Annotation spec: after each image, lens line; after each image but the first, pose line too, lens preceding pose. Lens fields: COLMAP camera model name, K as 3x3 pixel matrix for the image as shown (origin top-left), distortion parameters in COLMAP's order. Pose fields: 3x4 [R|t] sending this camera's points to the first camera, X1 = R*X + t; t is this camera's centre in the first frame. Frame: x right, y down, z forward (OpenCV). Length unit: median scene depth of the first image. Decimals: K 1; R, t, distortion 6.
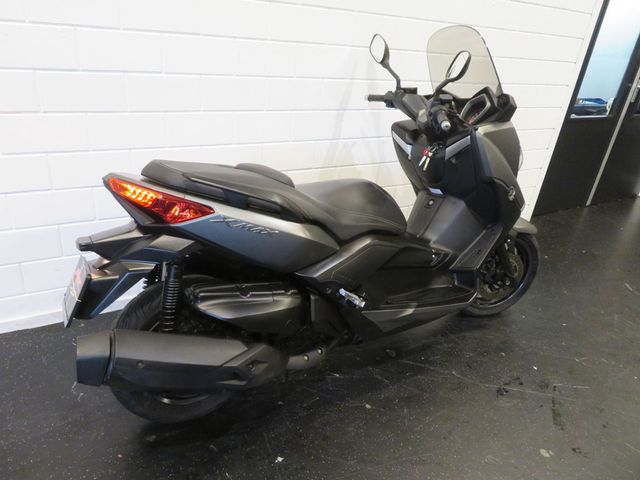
lens RADIAL K [[459.5, 0, 320.6], [0, 459.5, 241.2], [0, 0, 1]] dist [-0.029648, 0.022811]
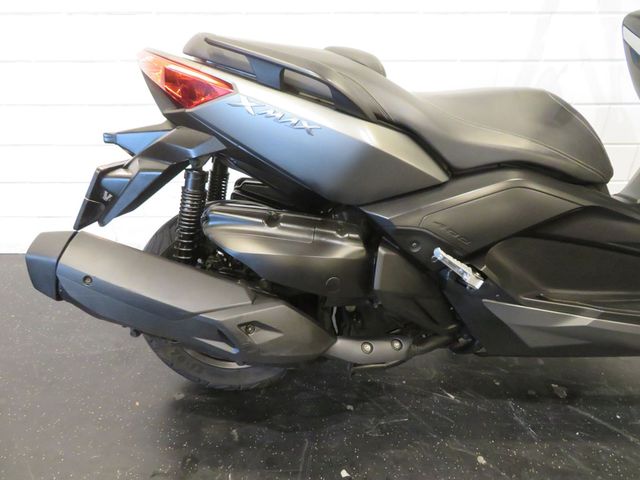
lens RADIAL K [[459.5, 0, 316.9], [0, 459.5, 239.3], [0, 0, 1]] dist [-0.029648, 0.022811]
pose [[0.855657, 0.143960, -0.497118, 0.189444], [-0.146124, 0.988654, 0.034790, 0.087994], [0.496487, 0.042872, 0.866985, 0.381919]]
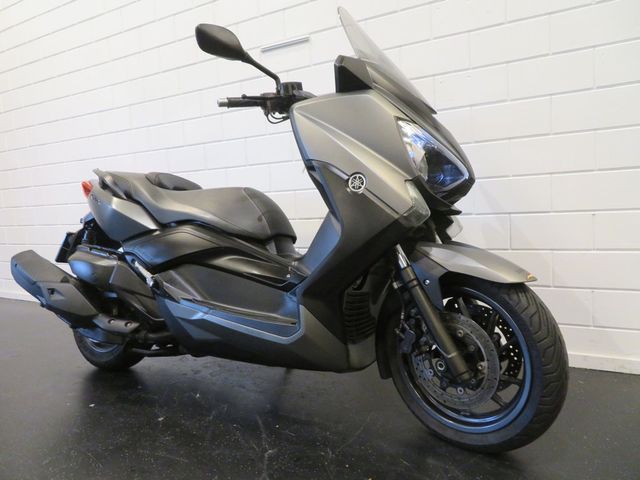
lens RADIAL K [[459.5, 0, 316.7], [0, 459.5, 241.0], [0, 0, 1]] dist [-0.029648, 0.022811]
pose [[0.479430, -0.050229, -0.876141, 1.116456], [-0.293915, 0.931513, -0.214236, 0.153077], [0.826898, 0.360222, 0.431832, 0.804324]]
